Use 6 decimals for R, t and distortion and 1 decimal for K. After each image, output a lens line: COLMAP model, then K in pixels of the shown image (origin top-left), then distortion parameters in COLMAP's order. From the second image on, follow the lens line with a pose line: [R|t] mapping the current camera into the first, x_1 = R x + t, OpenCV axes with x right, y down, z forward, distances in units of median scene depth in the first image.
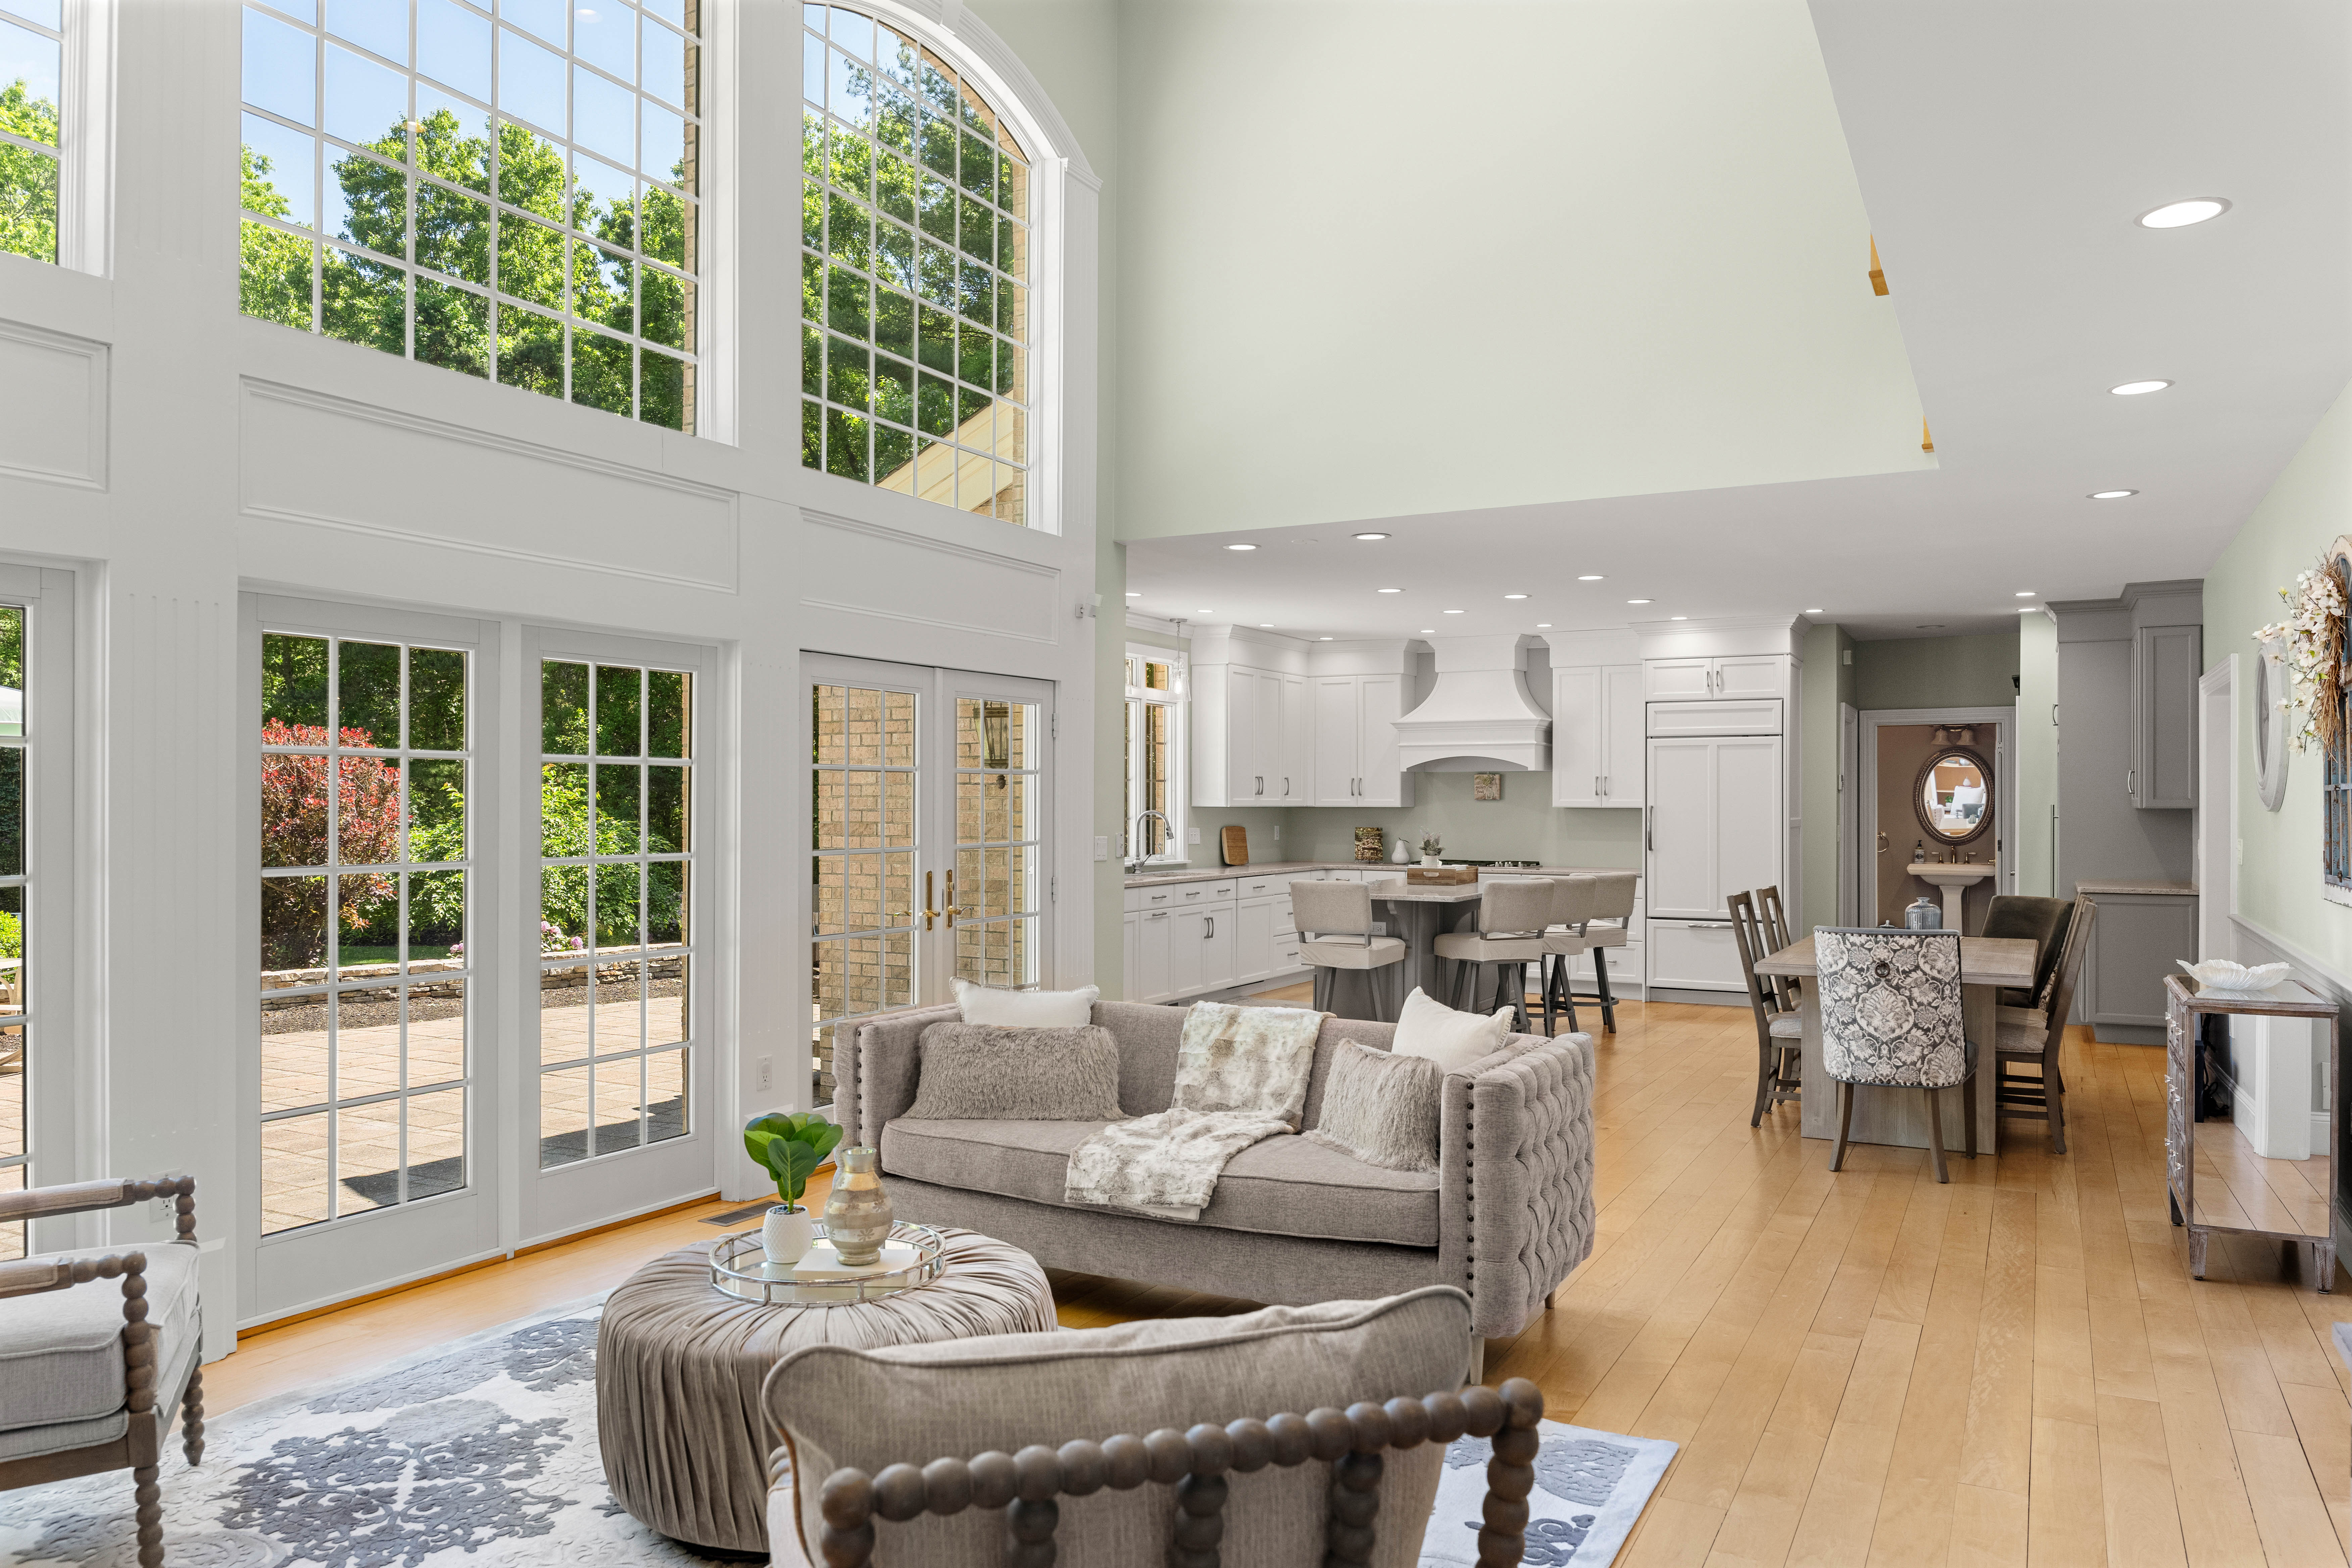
lens RADIAL K [[1573.6, 0, 1173.5], [0, 1573.6, 797.6], [0, 0, 1]] dist [0.002941, -0.010833]
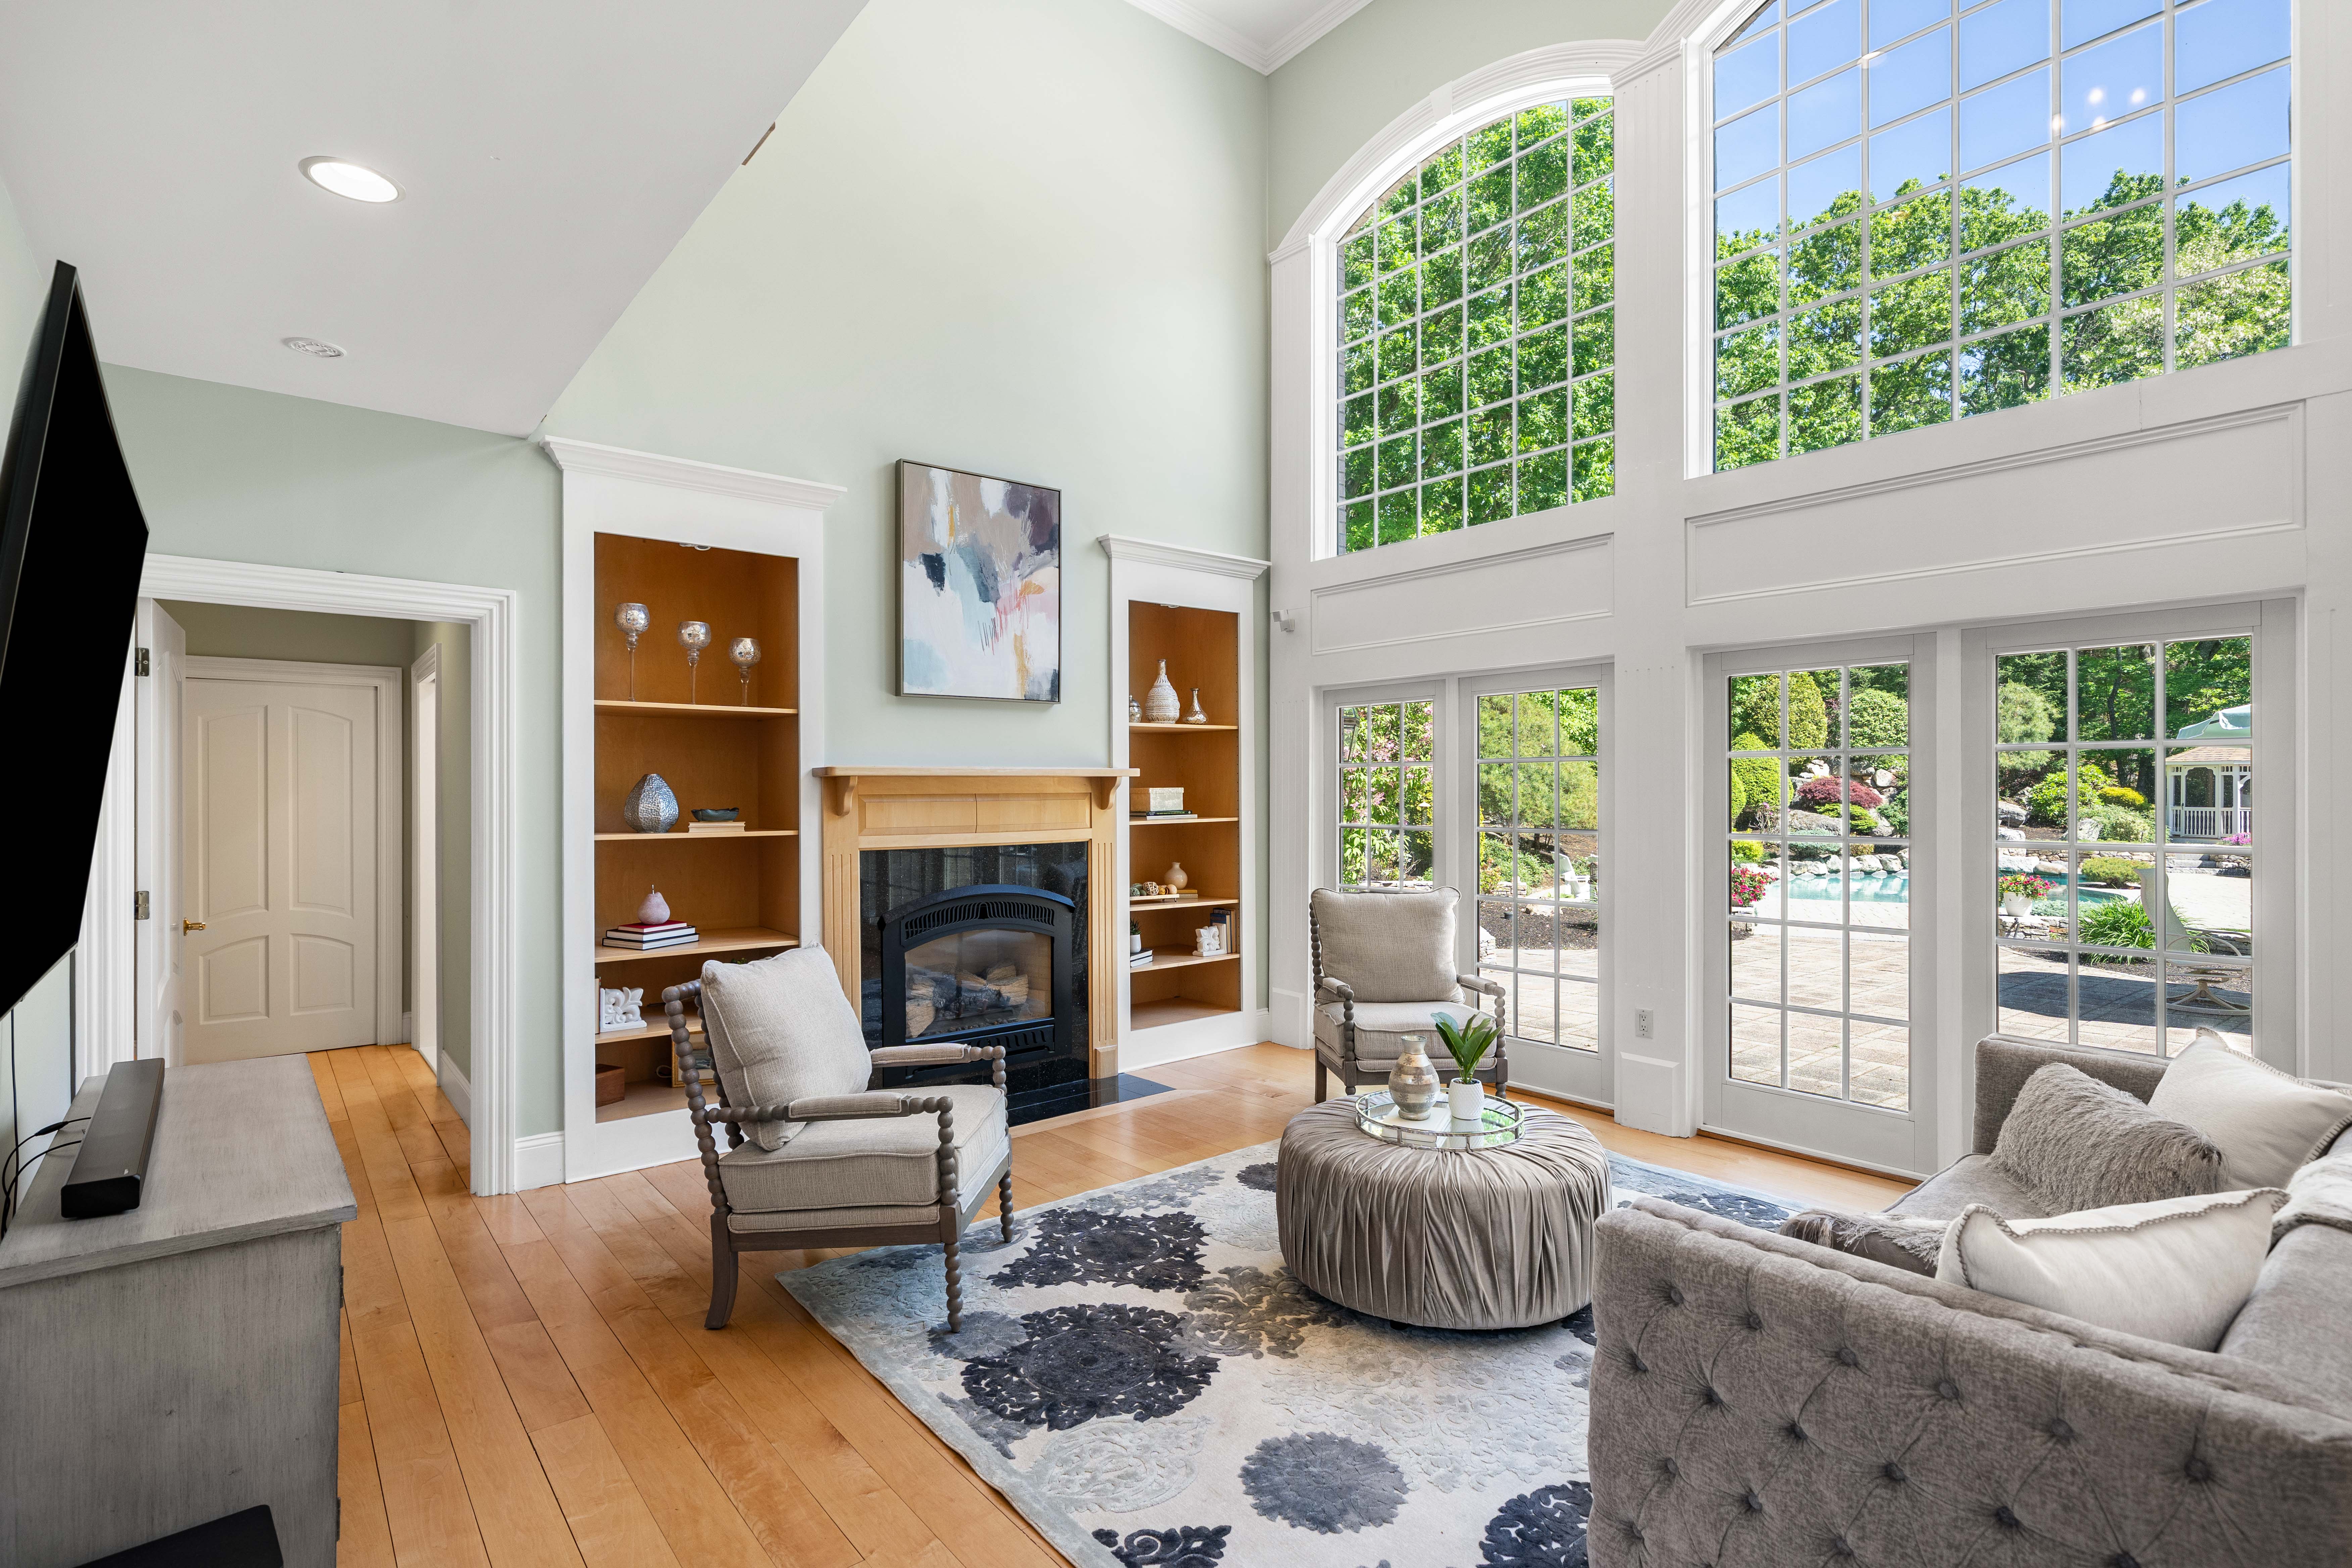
lens RADIAL K [[1128.1, 0, 1167.5], [0, 1128.1, 791.4], [0, 0, 1]] dist [0.002851, 0.001056]
pose [[-0.377517, -0.002333, -0.926000, 0.238099], [0.001570, 0.999994, -0.003160, 0.002644], [0.926001, -0.002647, -0.377511, 0.346745]]
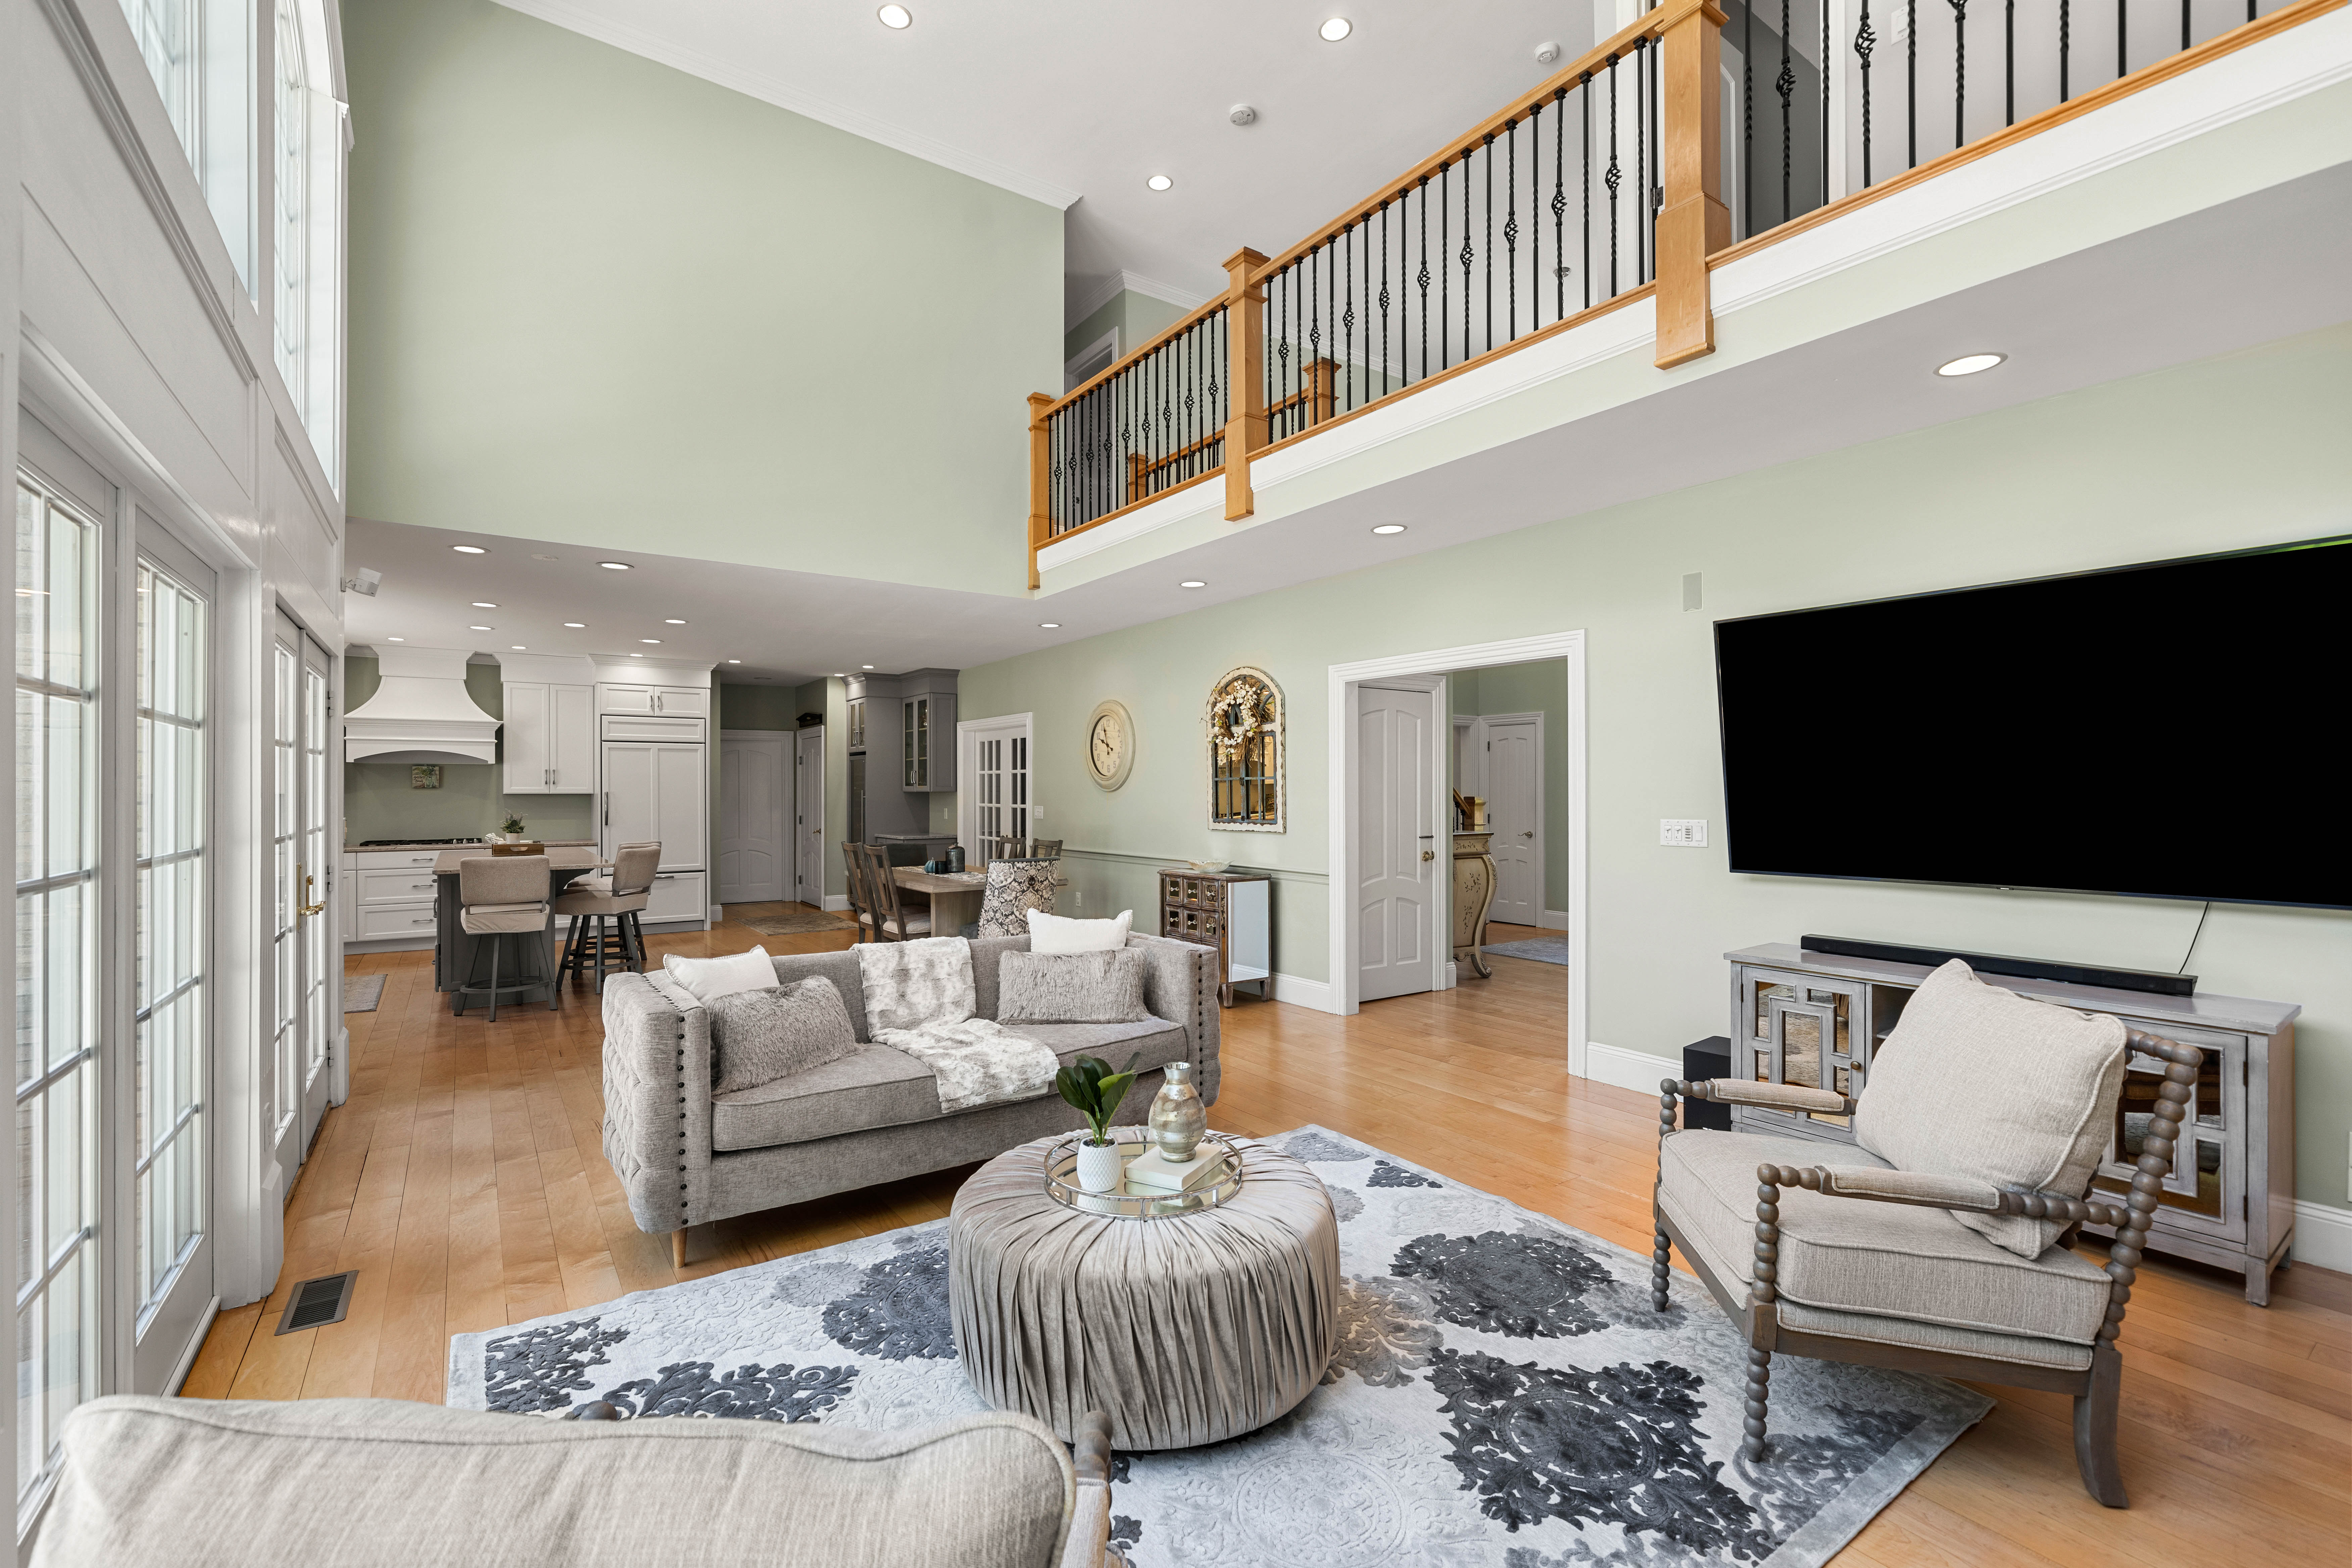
lens RADIAL K [[1019.9, 0, 1160.1], [0, 1019.9, 786.2], [0, 0, 1]] dist [-0.004396, -0.000323]
pose [[0.451798, 0.003426, 0.892114, -0.266412], [0.001140, 0.999990, -0.004417, 0.004697], [-0.892120, 0.003012, 0.451789, 0.194572]]
